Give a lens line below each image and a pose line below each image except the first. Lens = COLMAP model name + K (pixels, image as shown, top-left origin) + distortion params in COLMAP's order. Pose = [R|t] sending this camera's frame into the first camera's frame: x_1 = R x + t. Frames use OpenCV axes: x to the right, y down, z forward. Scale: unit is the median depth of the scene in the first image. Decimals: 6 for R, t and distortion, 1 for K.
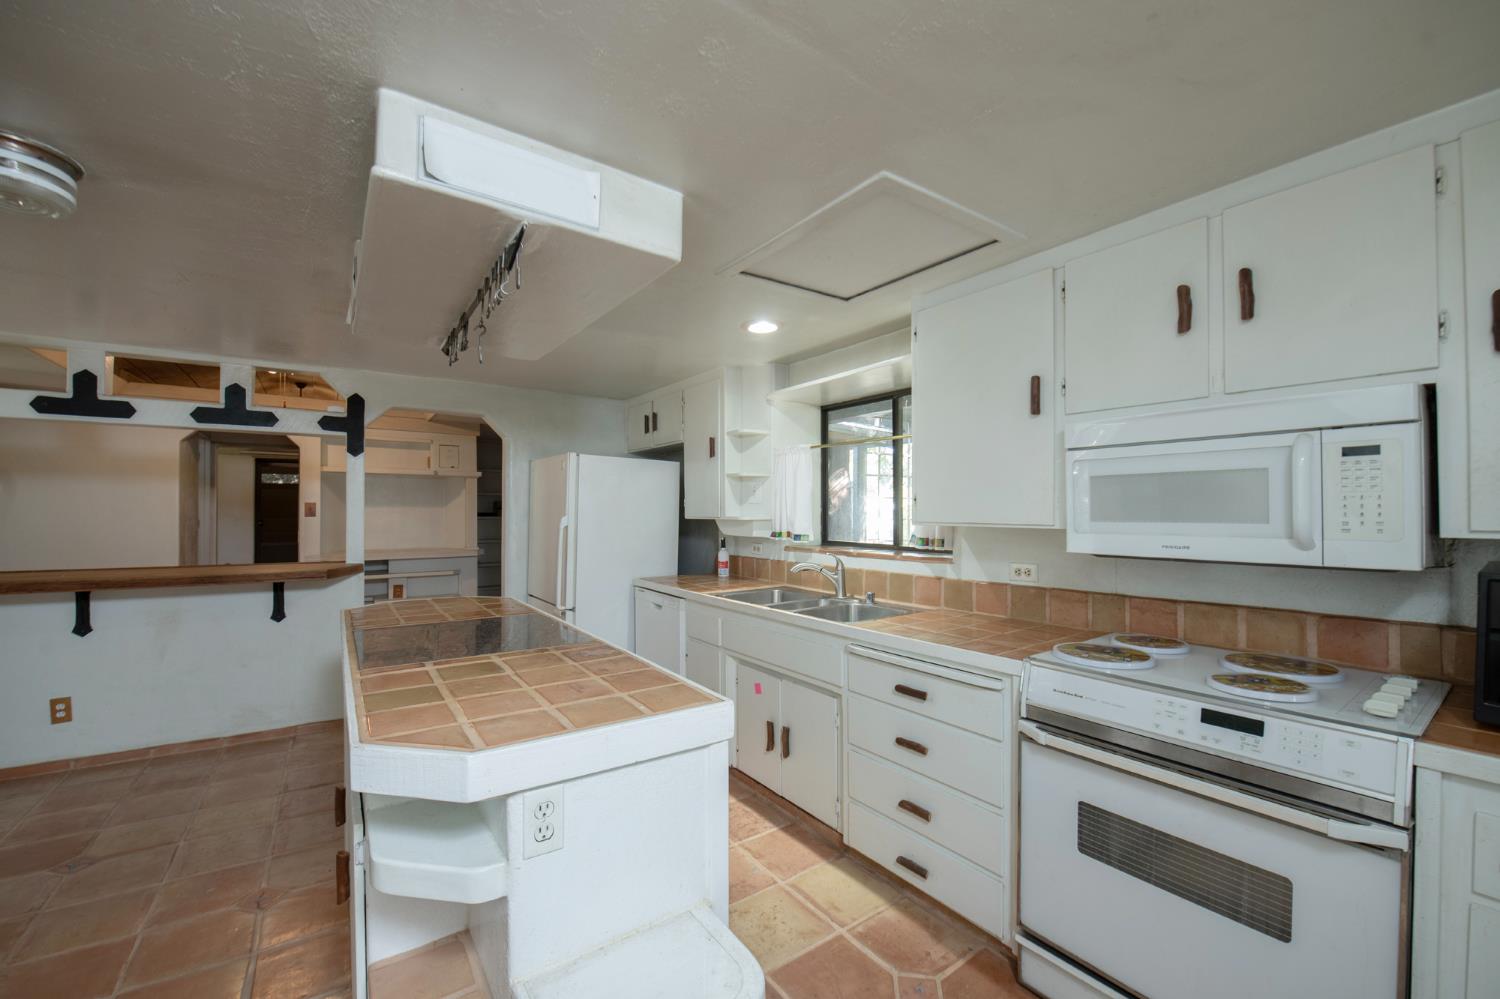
lens RADIAL K [[606.8, 0, 724.0], [0, 606.8, 505.7], [0, 0, 1]] dist [-0.000434, -0.000611]
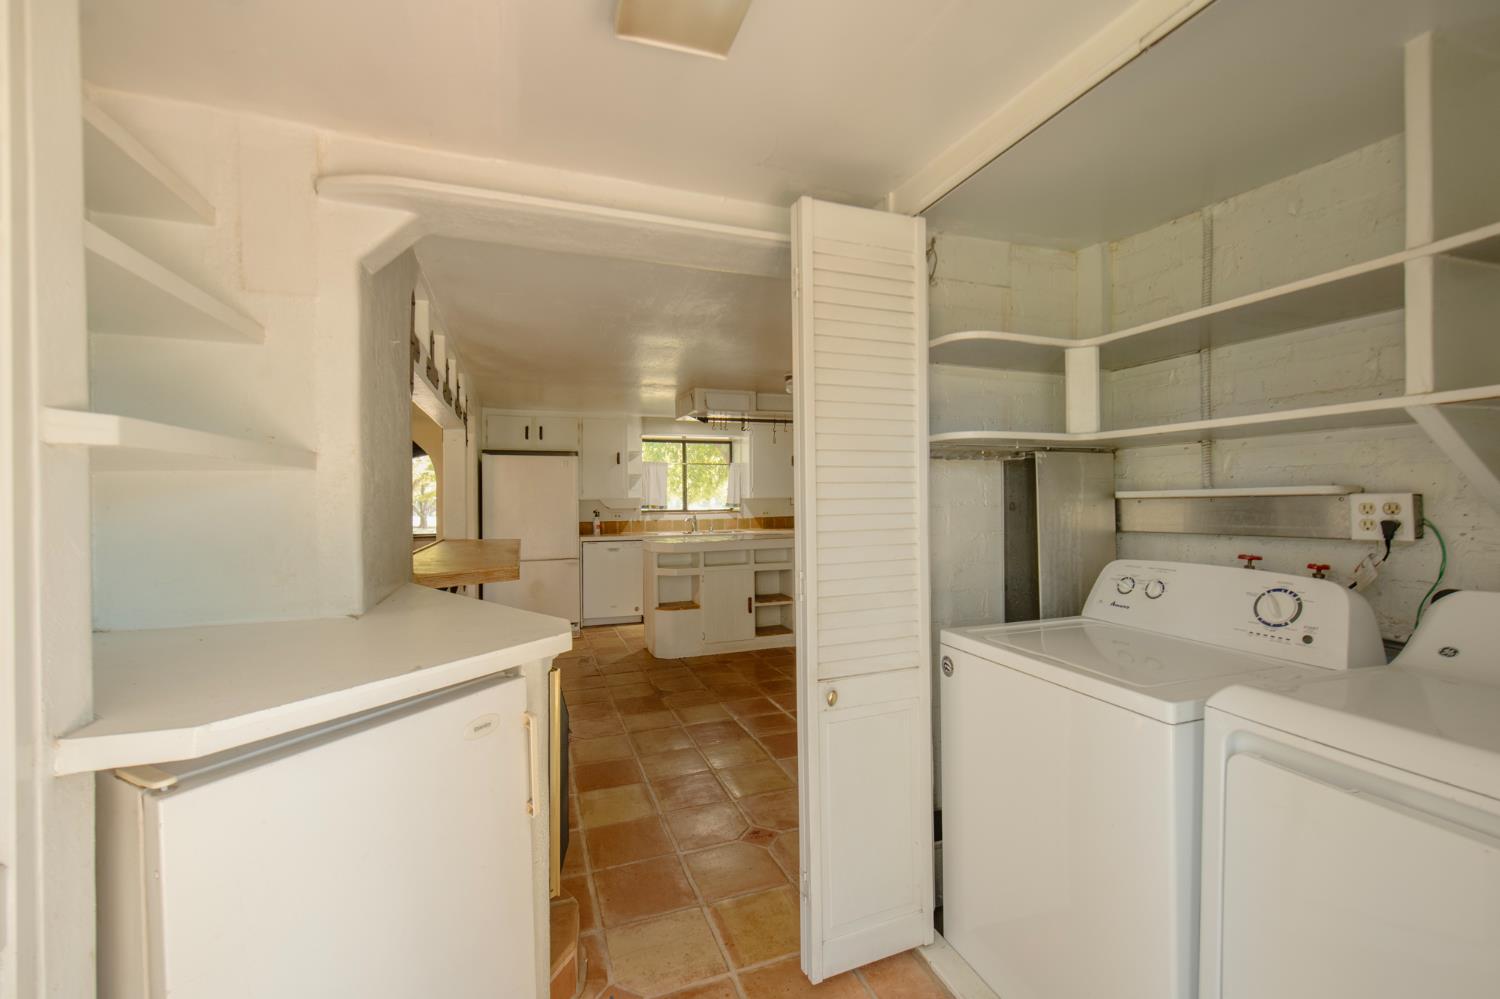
lens RADIAL K [[606.8, 0, 762.4], [0, 606.8, 511.8], [0, 0, 1]] dist [-0.000434, -0.000611]
pose [[0.220901, -0.021351, 0.975062, -1.678343], [0.001136, 0.999765, 0.021635, 0.022611], [-0.975296, -0.003671, 0.220874, 0.192984]]
